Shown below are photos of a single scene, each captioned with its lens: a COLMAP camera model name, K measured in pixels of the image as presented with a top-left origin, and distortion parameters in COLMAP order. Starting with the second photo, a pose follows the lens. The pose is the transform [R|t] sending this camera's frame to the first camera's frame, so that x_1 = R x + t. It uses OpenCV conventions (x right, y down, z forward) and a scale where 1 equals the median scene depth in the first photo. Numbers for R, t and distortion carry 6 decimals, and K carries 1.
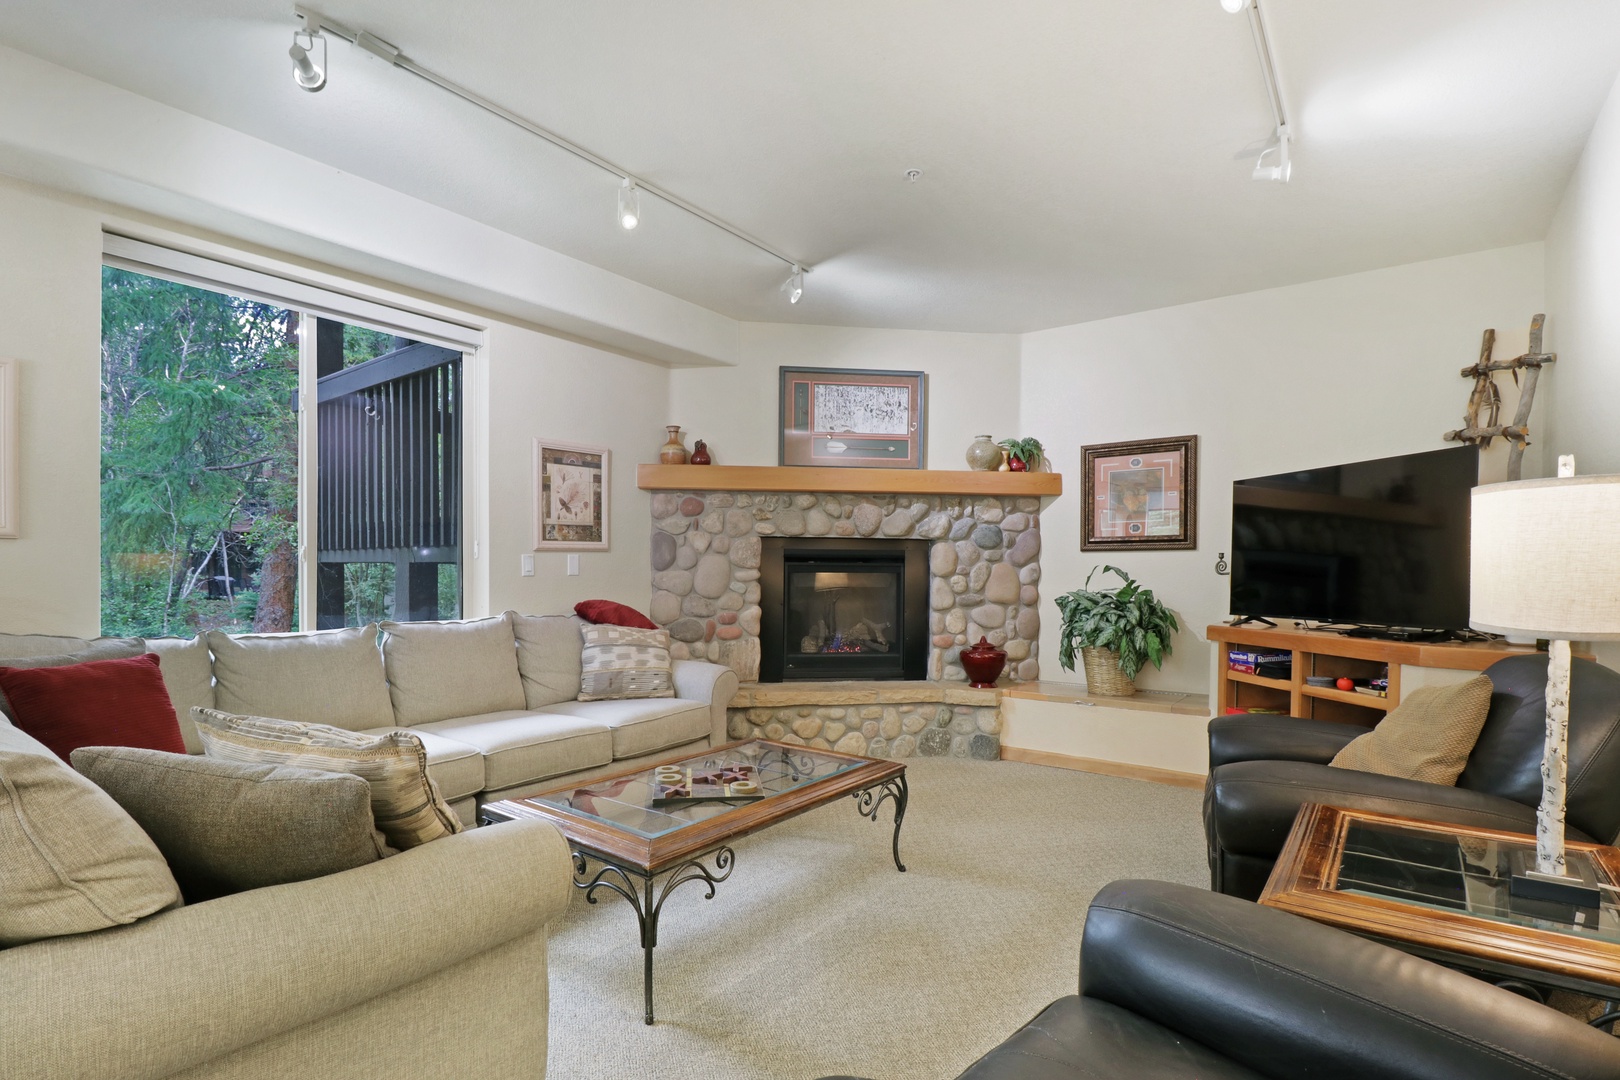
lens RADIAL K [[781.3, 0, 801.2], [0, 781.3, 546.3], [0, 0, 1]] dist [0.024270, -0.005816]
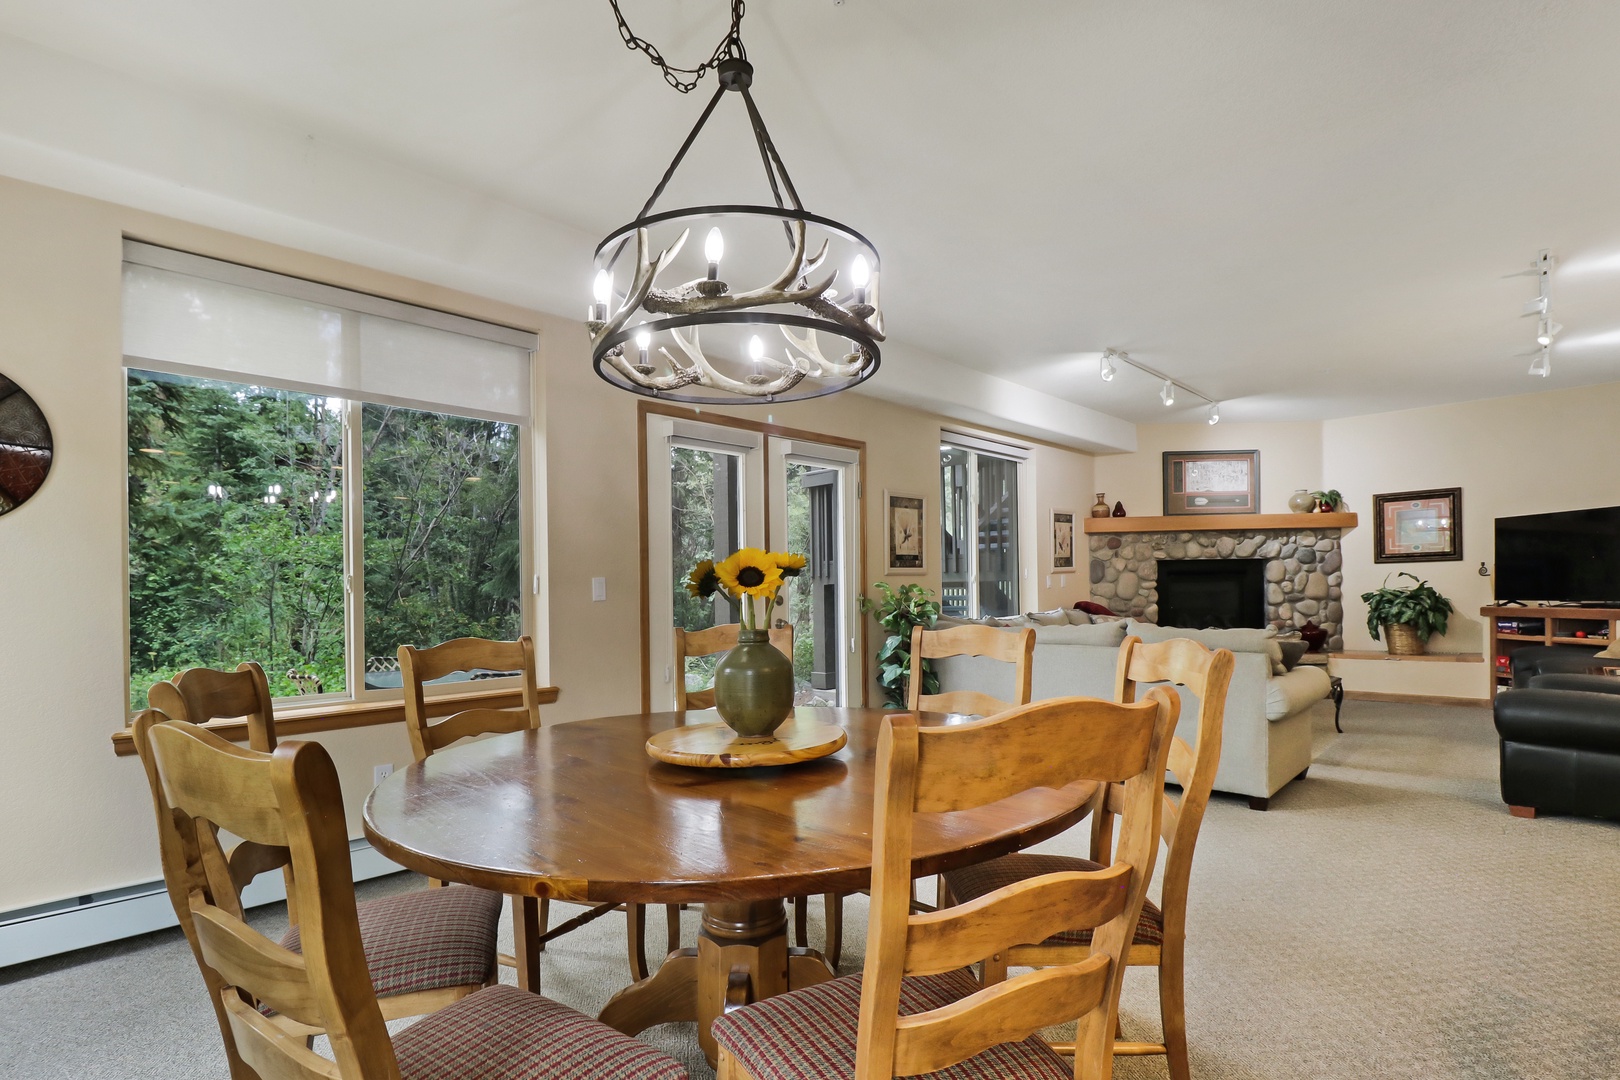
lens RADIAL K [[781.3, 0, 828.7], [0, 781.3, 559.2], [0, 0, 1]] dist [0.024270, -0.005816]
pose [[0.994770, -0.031674, -0.097104, -0.561219], [0.030990, 0.999483, -0.008544, -0.022012], [0.097324, 0.005490, 0.995238, -0.647357]]
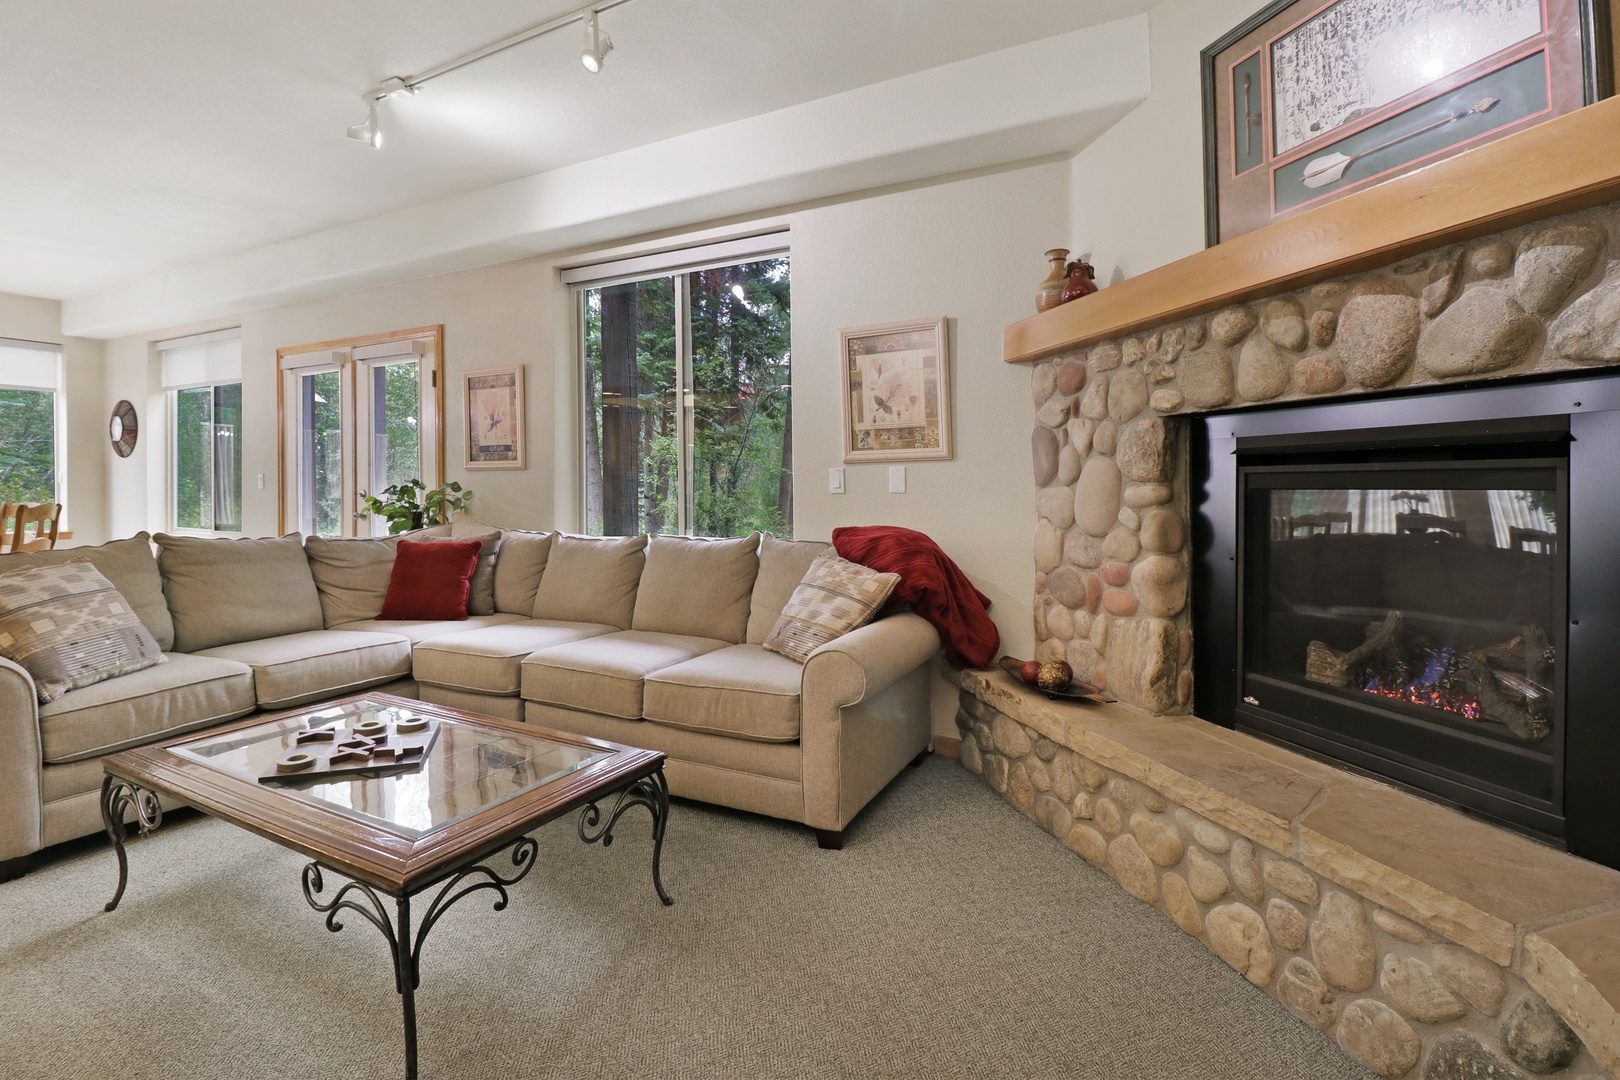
lens RADIAL K [[781.3, 0, 791.2], [0, 781.3, 468.1], [0, 0, 1]] dist [0.024270, -0.005816]
pose [[0.147482, -0.031377, -0.988567, 0.405149], [0.028338, 0.999220, -0.027488, 0.027124], [0.988659, -0.023960, 0.148256, 0.696886]]
